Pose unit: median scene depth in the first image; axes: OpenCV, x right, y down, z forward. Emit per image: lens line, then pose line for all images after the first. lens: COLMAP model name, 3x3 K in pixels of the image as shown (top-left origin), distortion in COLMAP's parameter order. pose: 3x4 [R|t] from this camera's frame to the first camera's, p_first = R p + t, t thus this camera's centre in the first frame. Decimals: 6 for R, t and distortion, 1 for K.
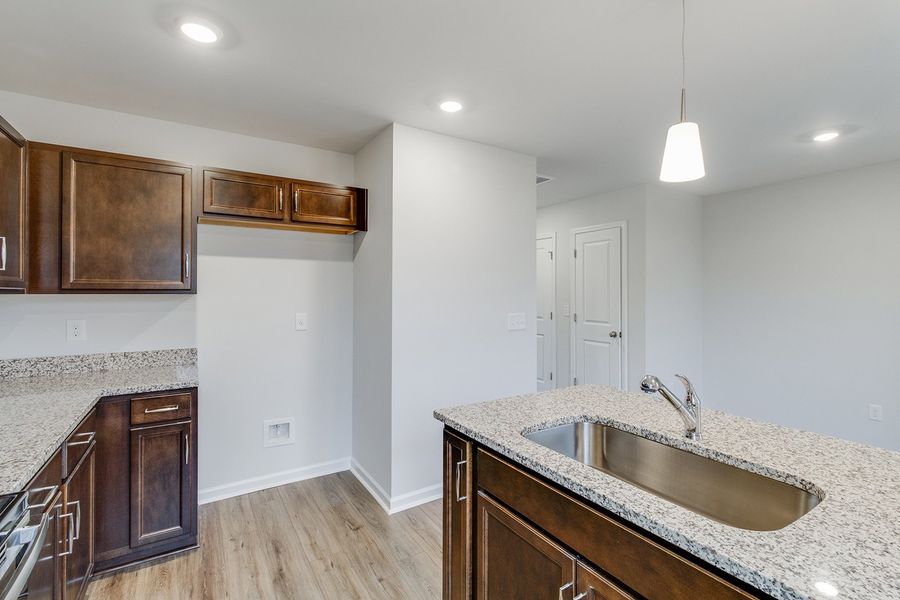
lens RADIAL K [[415.3, 0, 458.9], [0, 415.3, 292.4], [0, 0, 1]] dist [0.001013, -0.000804]
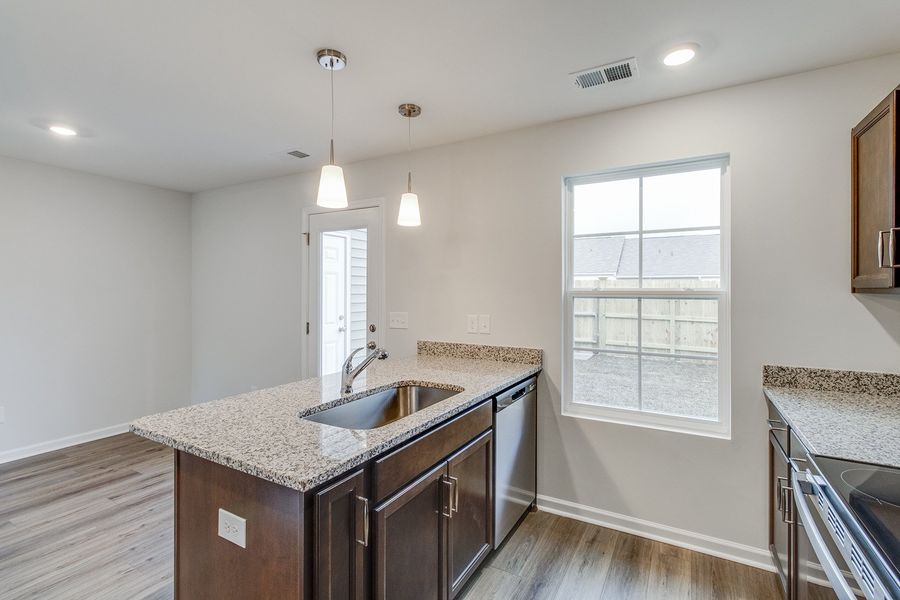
lens RADIAL K [[415.3, 0, 447.1], [0, 415.3, 295.2], [0, 0, 1]] dist [0.001013, -0.000804]
pose [[-0.452995, -0.016411, 0.891362, -0.794018], [-0.009494, 0.999863, 0.013584, -0.005636], [-0.891462, -0.002309, -0.453089, 1.221497]]
